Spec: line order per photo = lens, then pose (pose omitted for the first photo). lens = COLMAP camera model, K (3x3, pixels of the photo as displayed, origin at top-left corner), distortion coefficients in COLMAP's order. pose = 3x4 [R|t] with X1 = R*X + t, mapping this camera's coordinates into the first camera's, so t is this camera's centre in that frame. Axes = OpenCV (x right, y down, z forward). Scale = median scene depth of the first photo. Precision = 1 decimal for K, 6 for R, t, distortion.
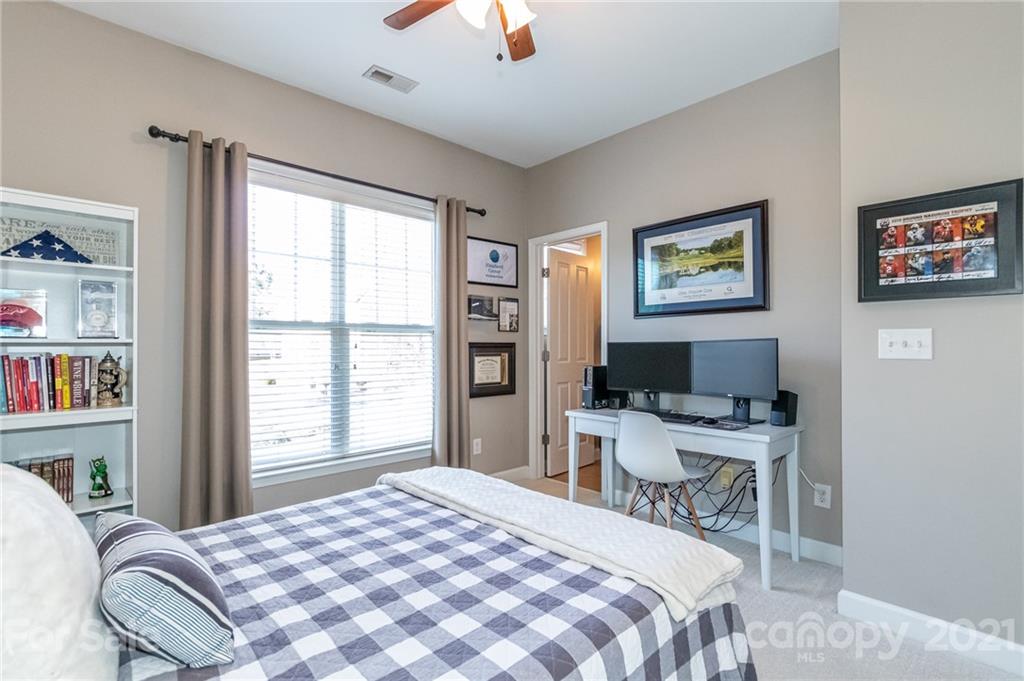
lens RADIAL K [[475.9, 0, 514.5], [0, 475.9, 342.7], [0, 0, 1]] dist [0.002624, -0.003438]
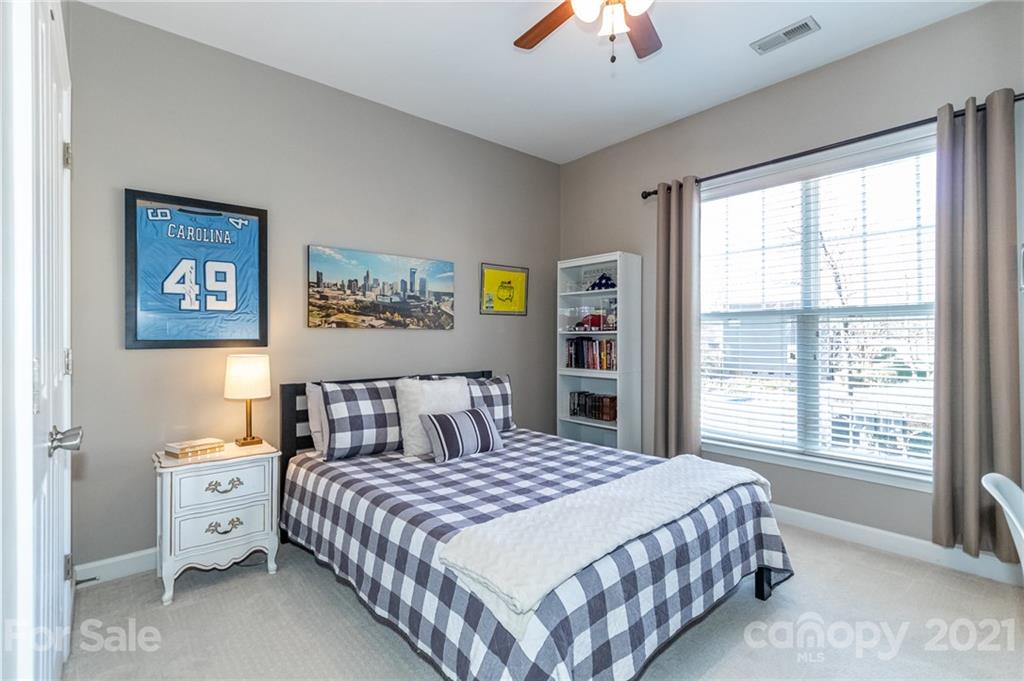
lens RADIAL K [[475.9, 0, 513.0], [0, 475.9, 334.7], [0, 0, 1]] dist [0.002624, -0.003438]
pose [[-0.028427, -0.000351, -0.999596, 0.700357], [0.013426, 0.999910, -0.000733, 0.001612], [0.999506, -0.013442, -0.028419, 0.548439]]
